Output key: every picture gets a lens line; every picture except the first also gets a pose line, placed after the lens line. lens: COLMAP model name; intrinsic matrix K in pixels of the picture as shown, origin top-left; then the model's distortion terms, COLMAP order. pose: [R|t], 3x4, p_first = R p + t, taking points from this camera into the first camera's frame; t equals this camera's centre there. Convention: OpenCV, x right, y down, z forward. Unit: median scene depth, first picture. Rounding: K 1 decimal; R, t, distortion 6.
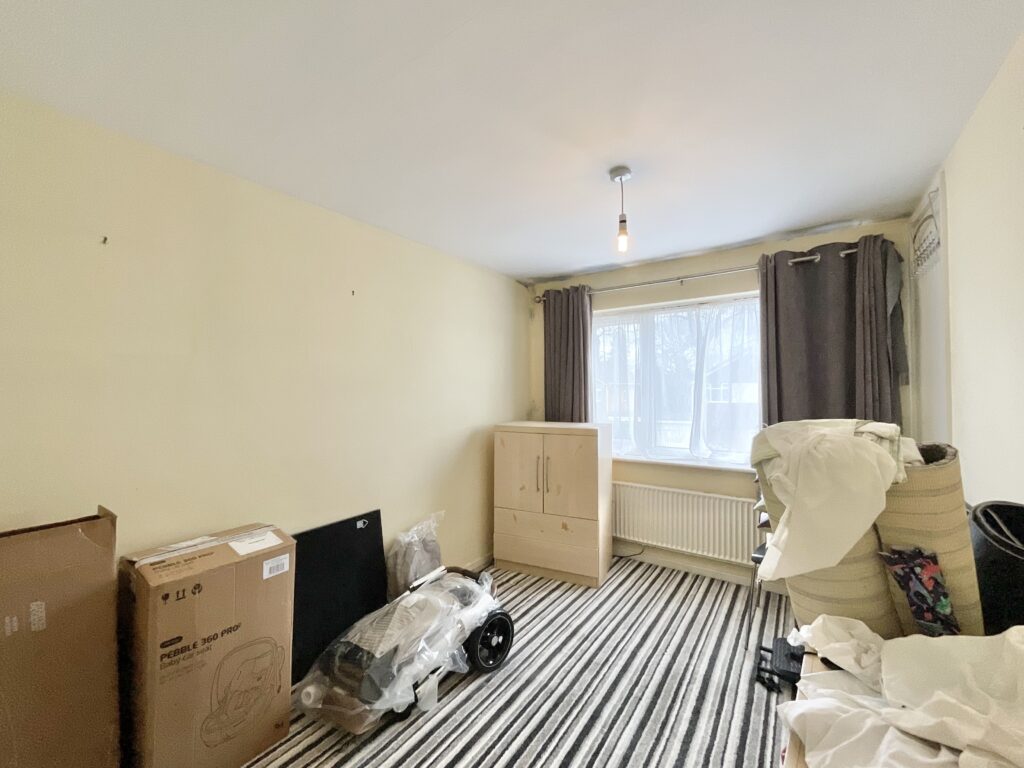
lens RADIAL K [[415.0, 0, 513.1], [0, 415.0, 385.4], [0, 0, 1]] dist [-0.002666, -0.000215]
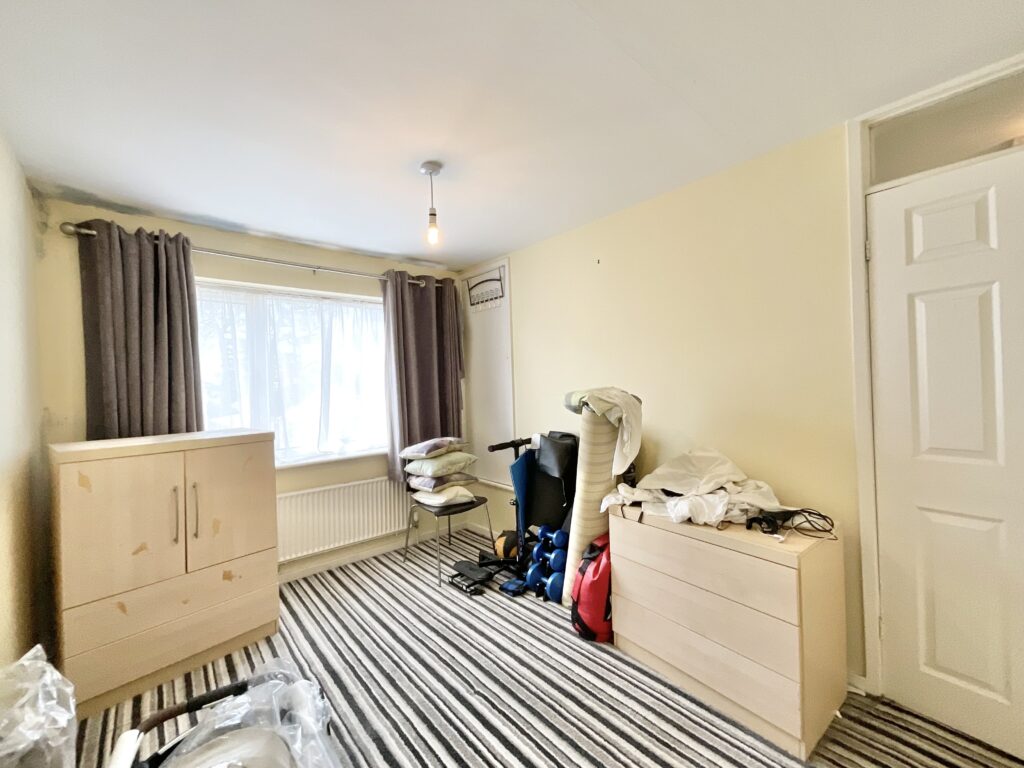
lens RADIAL K [[415.0, 0, 512.2], [0, 415.0, 382.1], [0, 0, 1]] dist [-0.002666, -0.000215]
pose [[0.234551, 0.002668, 0.972100, -0.437061], [0.018667, 0.999799, -0.007248, 0.023706], [-0.971925, 0.019847, 0.234454, 0.348319]]
